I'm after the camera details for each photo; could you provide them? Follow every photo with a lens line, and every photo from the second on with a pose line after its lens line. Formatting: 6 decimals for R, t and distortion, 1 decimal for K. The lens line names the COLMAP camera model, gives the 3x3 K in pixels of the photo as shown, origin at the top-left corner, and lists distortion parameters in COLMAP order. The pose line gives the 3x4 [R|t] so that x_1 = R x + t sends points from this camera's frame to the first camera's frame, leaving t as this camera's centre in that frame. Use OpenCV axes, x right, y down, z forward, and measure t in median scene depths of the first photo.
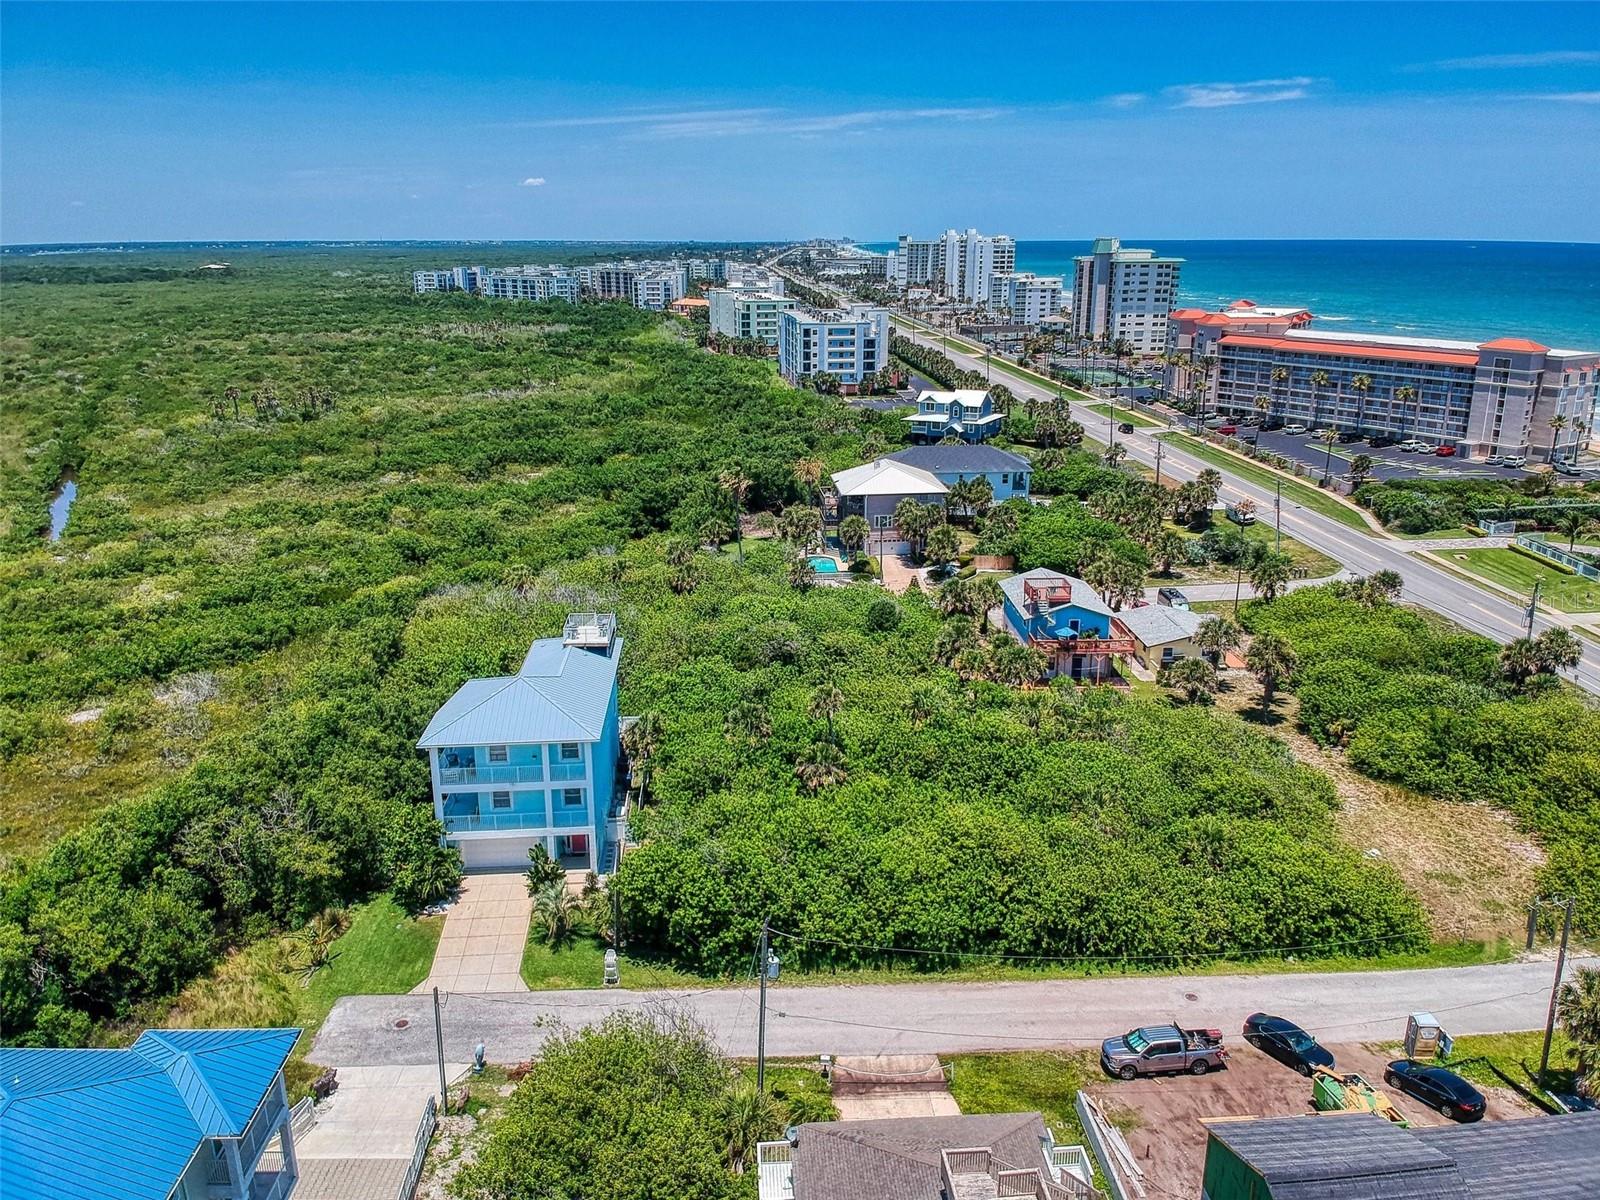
lens RADIAL K [[1189.3, 0, 800.0], [0, 1189.3, 600.0], [0, 0, 1]] dist [0.053241, -0.002026]
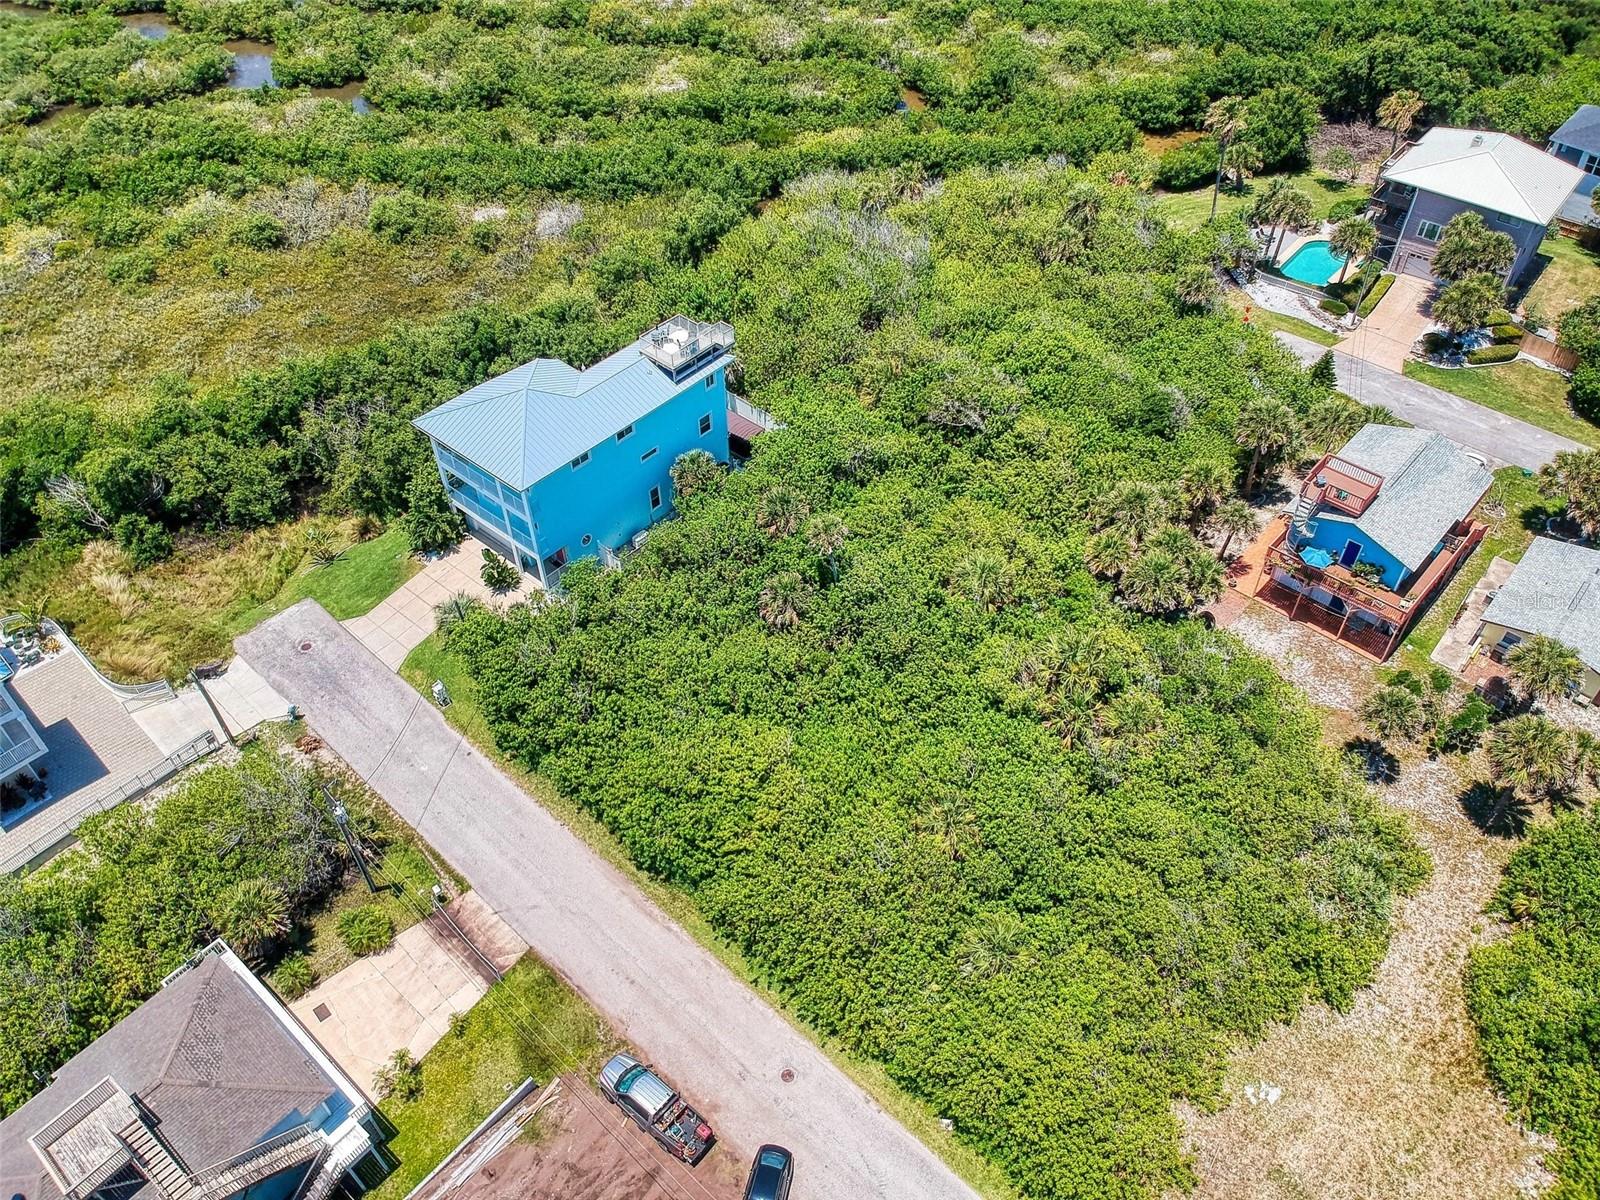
lens RADIAL K [[1189.3, 0, 800.0], [0, 1189.3, 600.0], [0, 0, 1]] dist [0.053241, -0.002026]
pose [[0.709914, 0.497516, -0.498498, 0.523901], [-0.202722, 0.822197, 0.531880, -0.376687], [0.674482, -0.276533, 0.684546, 0.433645]]
